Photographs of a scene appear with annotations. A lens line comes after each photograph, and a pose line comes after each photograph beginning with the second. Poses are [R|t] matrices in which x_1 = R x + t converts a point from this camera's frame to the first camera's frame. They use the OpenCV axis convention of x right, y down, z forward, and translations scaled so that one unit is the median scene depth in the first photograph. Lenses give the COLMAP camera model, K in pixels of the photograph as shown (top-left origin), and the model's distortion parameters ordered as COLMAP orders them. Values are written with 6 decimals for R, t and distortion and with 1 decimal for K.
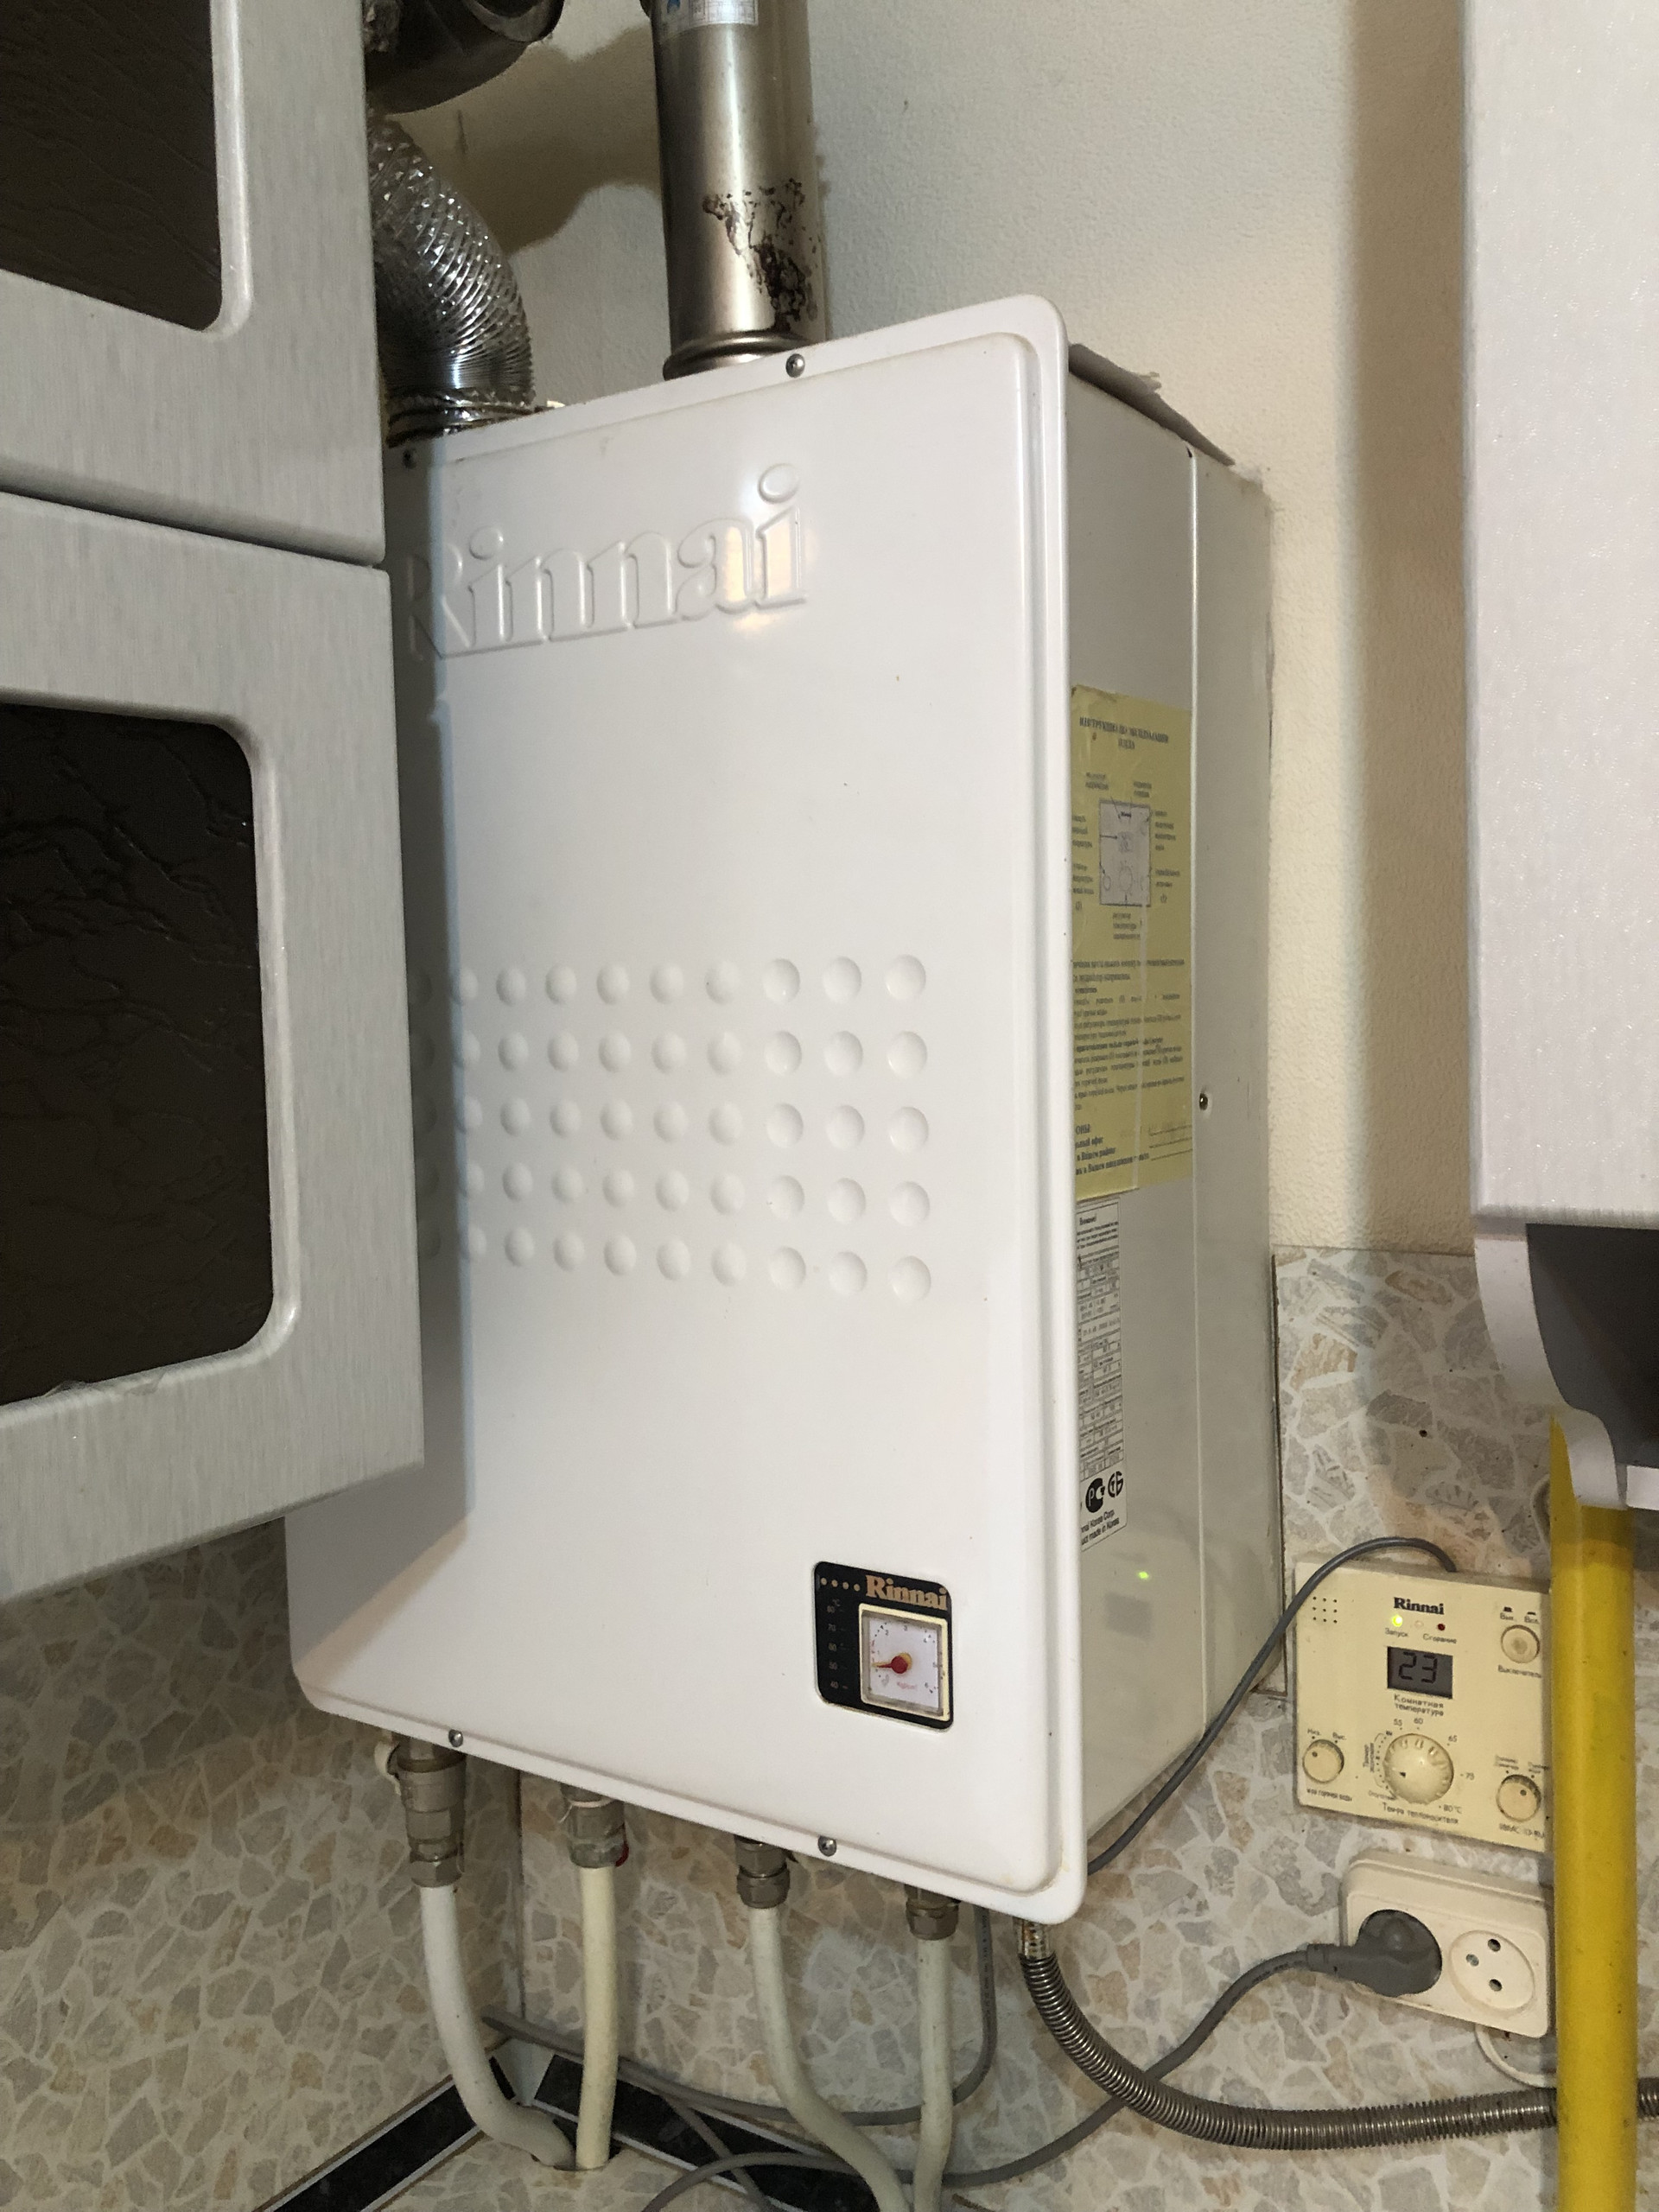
lens RADIAL K [[1809.1, 0, 865.0], [0, 1809.1, 1106.9], [0, 0, 1]] dist [0.046320, -0.062118]
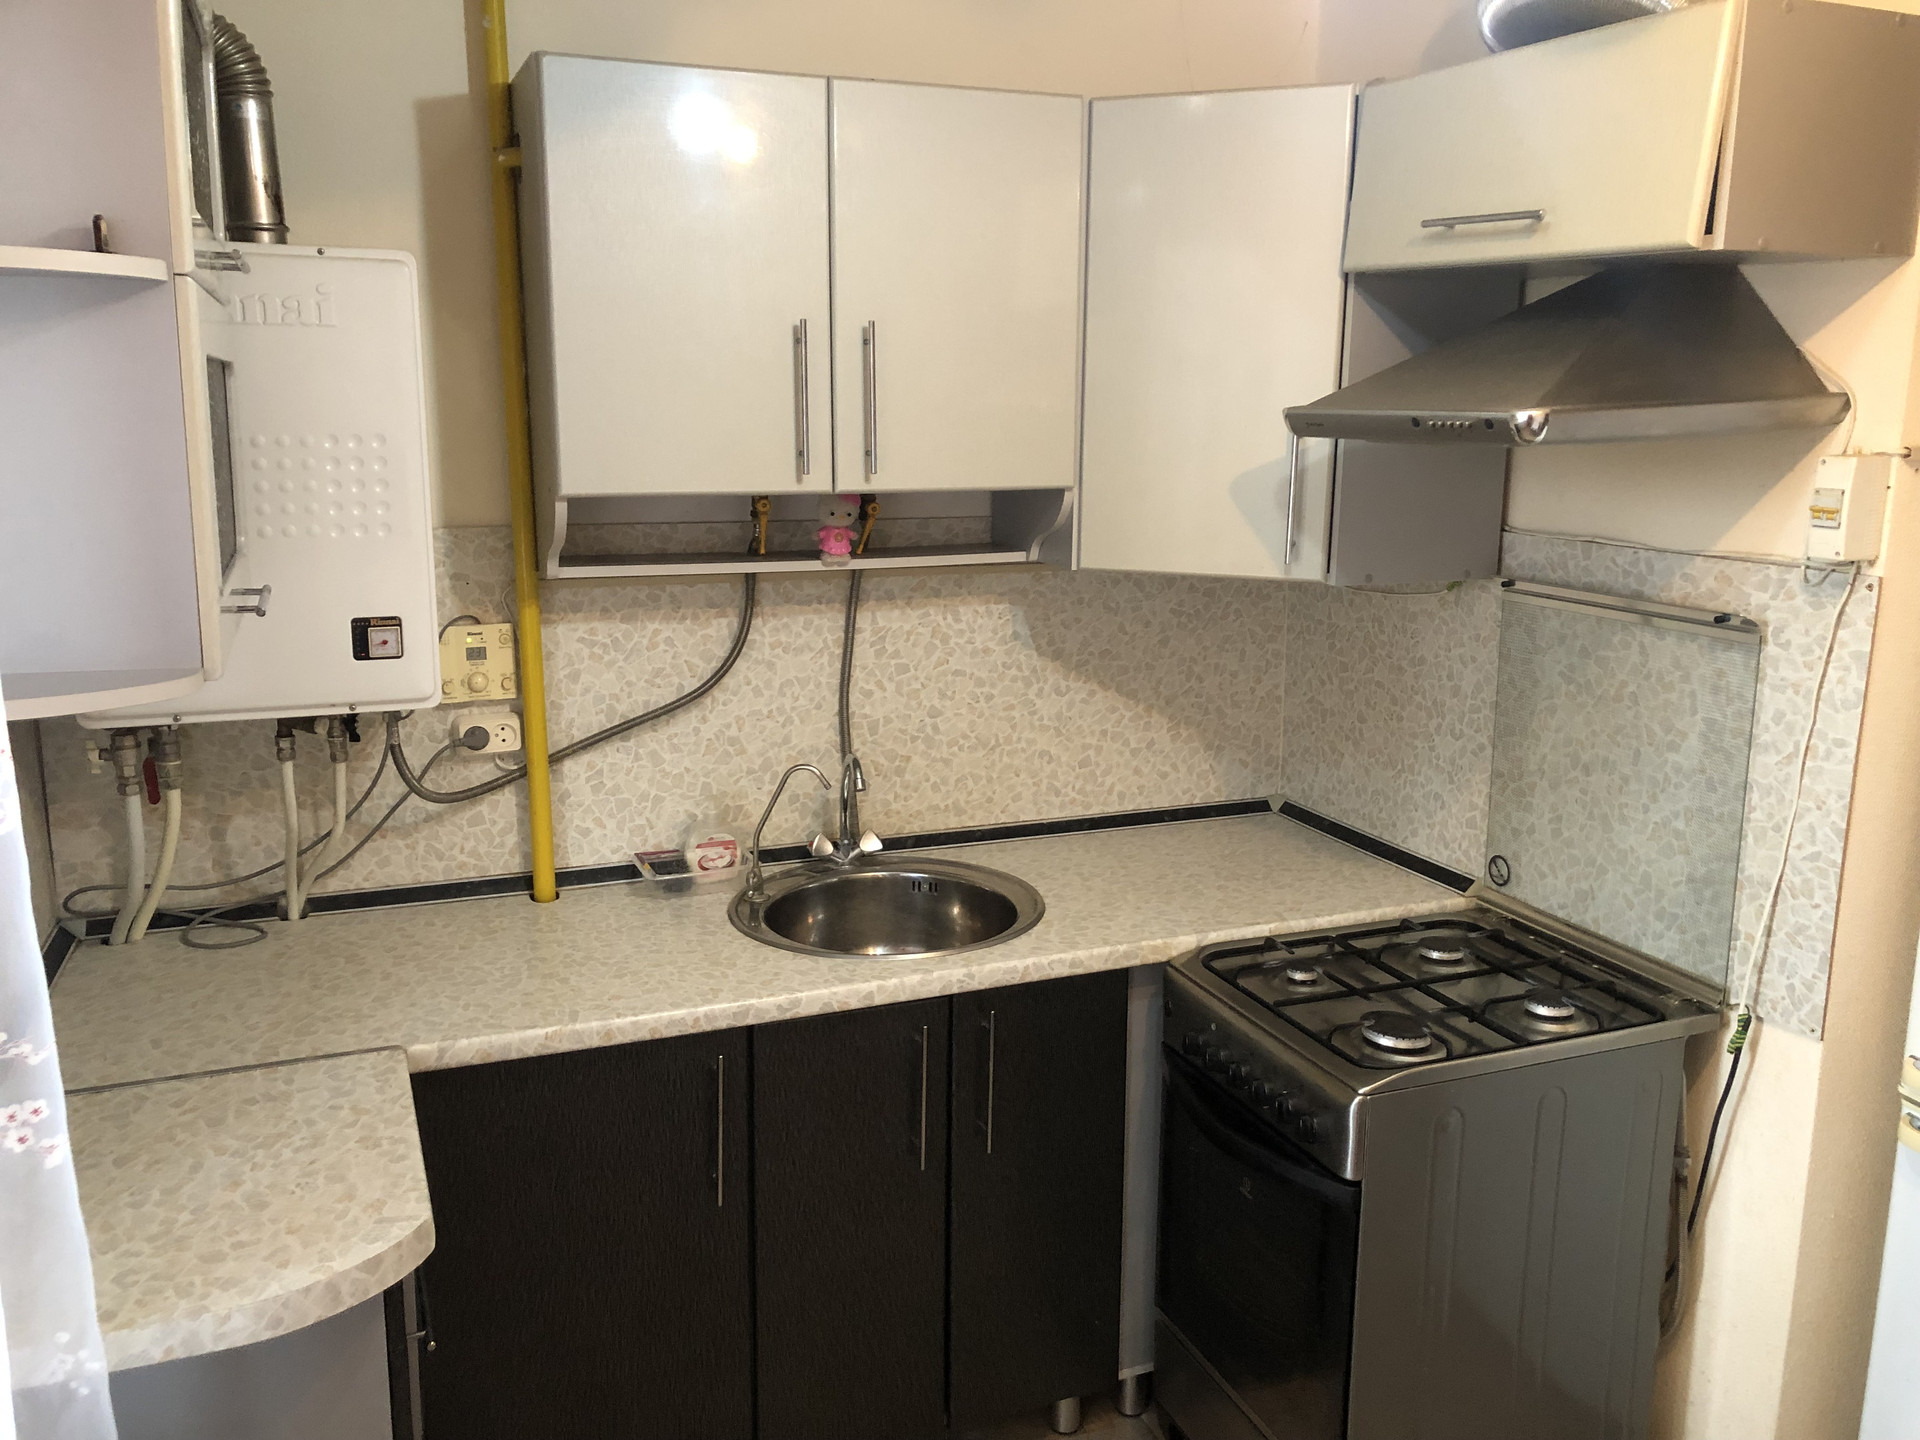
lens RADIAL K [[1570.3, 0, 978.5], [0, 1570.3, 705.1], [0, 0, 1]] dist [0.046320, -0.062118]
pose [[0.565192, -0.121962, 0.815894, -1.538786], [0.042642, 0.992008, 0.118749, 0.099398], [-0.823856, -0.032324, 0.565876, -1.391882]]
